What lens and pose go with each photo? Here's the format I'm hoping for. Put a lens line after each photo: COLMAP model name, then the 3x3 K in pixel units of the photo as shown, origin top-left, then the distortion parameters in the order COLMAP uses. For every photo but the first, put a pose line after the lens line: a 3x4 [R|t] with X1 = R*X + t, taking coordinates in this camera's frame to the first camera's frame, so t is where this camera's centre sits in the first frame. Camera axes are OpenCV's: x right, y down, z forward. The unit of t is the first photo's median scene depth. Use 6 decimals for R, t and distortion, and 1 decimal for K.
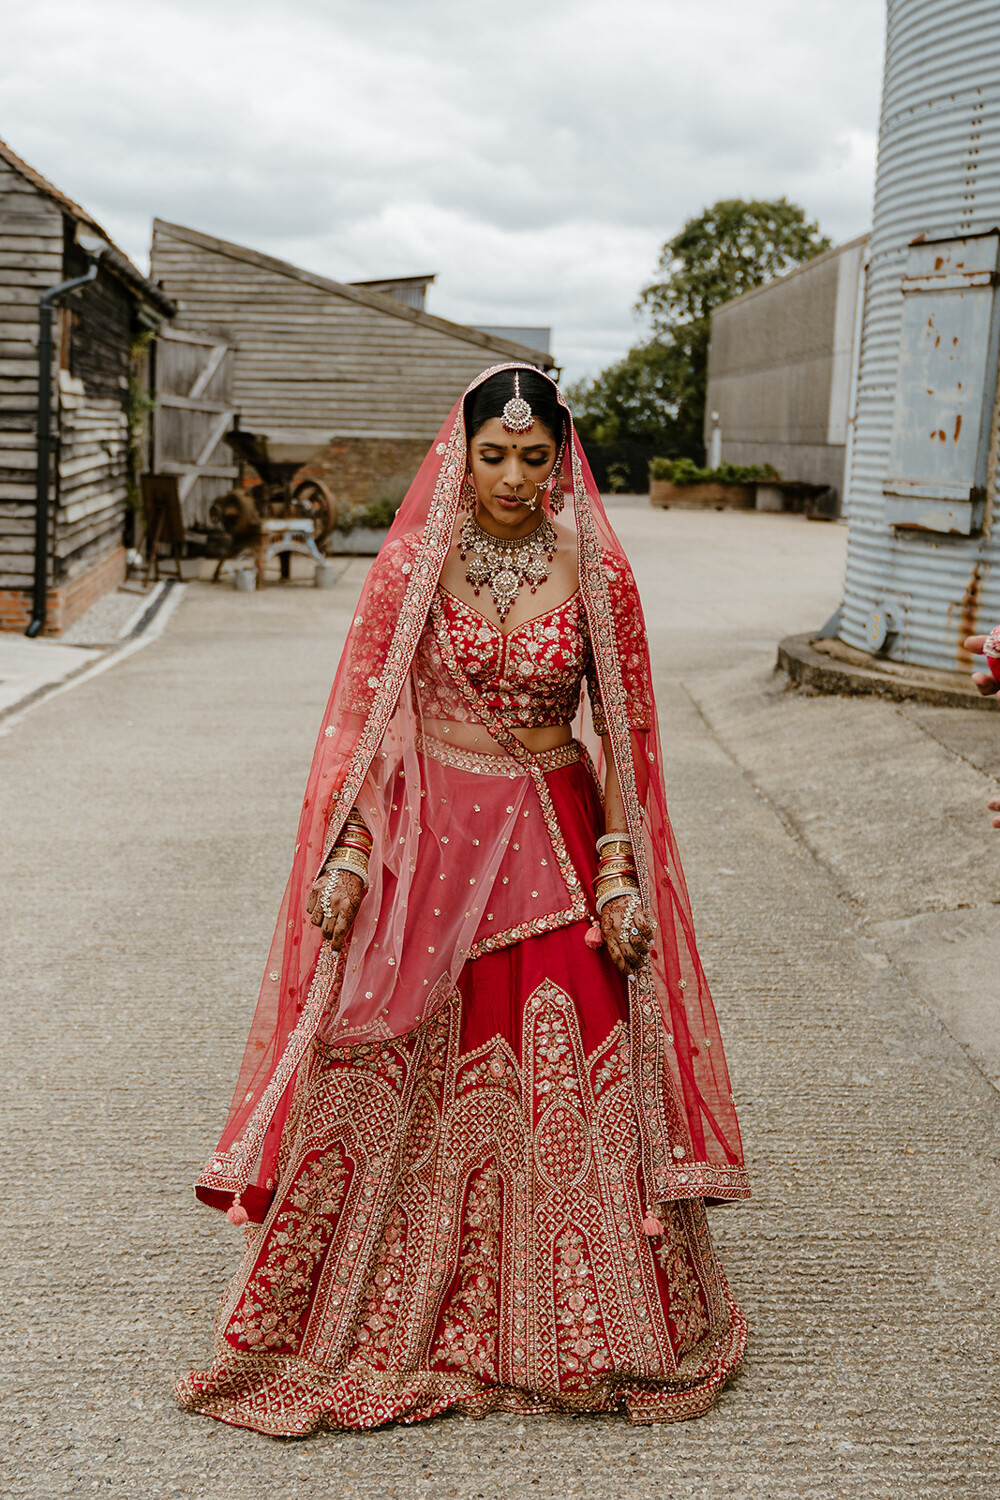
lens RADIAL K [[1807.6, 0, 500.0], [0, 1807.6, 750.0], [0, 0, 1]] dist [-0.013121, -0.004727]
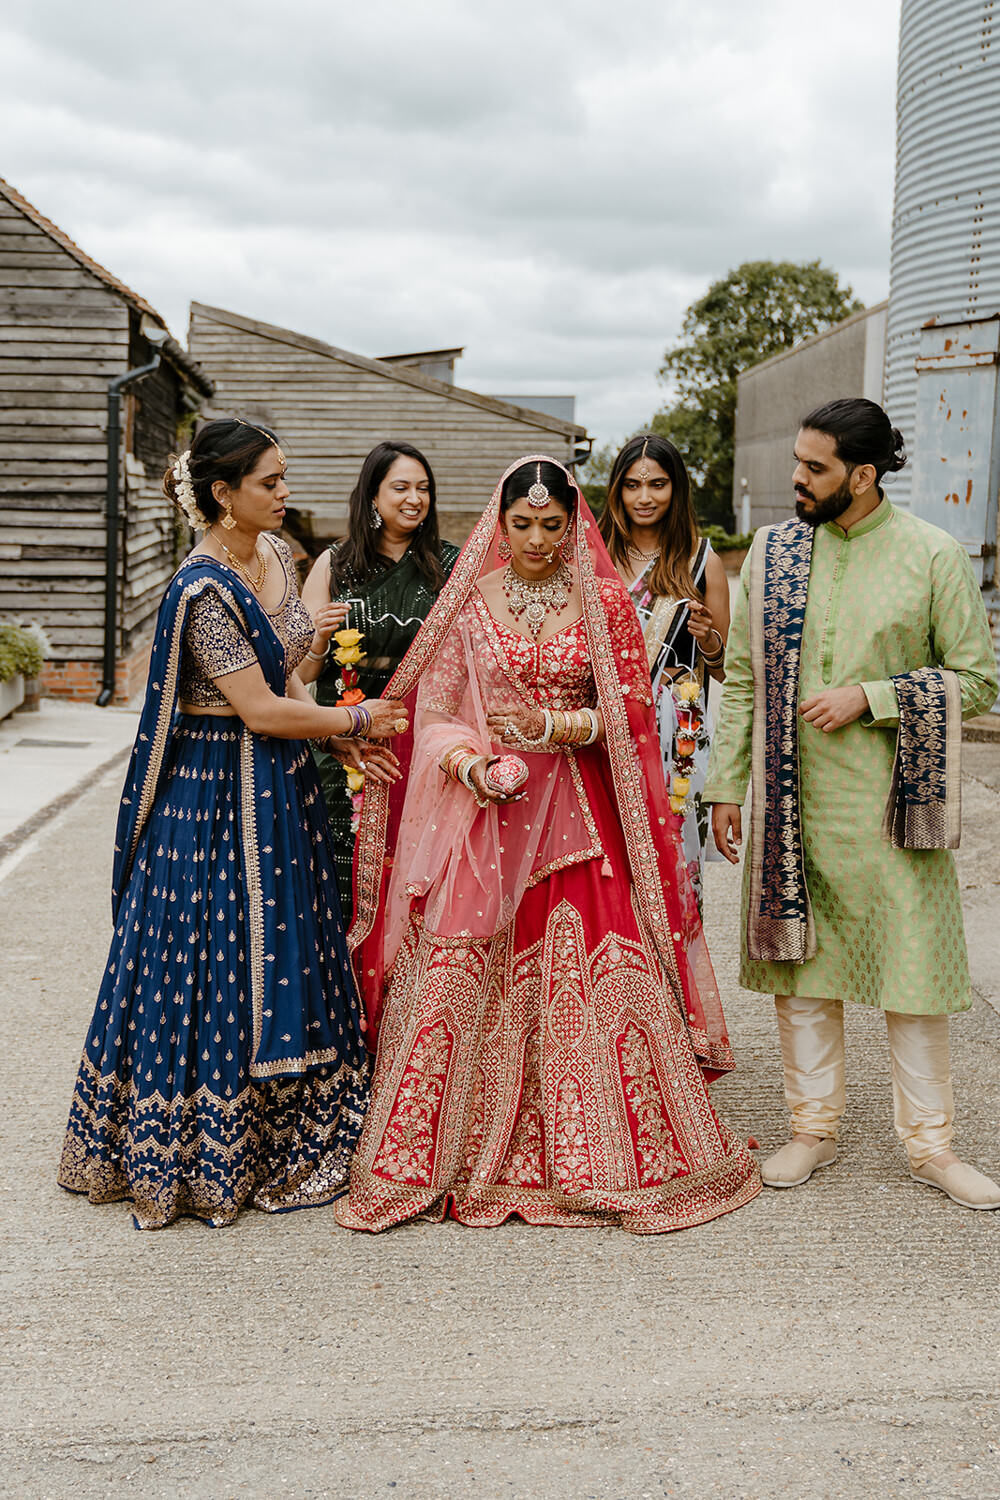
lens RADIAL K [[1958.3, 0, 500.0], [0, 1958.3, 750.0], [0, 0, 1]] dist [-0.006588, 0.005775]
pose [[0.999781, -0.019358, -0.007954, -0.018497], [0.018950, 0.998642, -0.048521, 0.021522], [0.008882, 0.048359, 0.998791, -0.127124]]
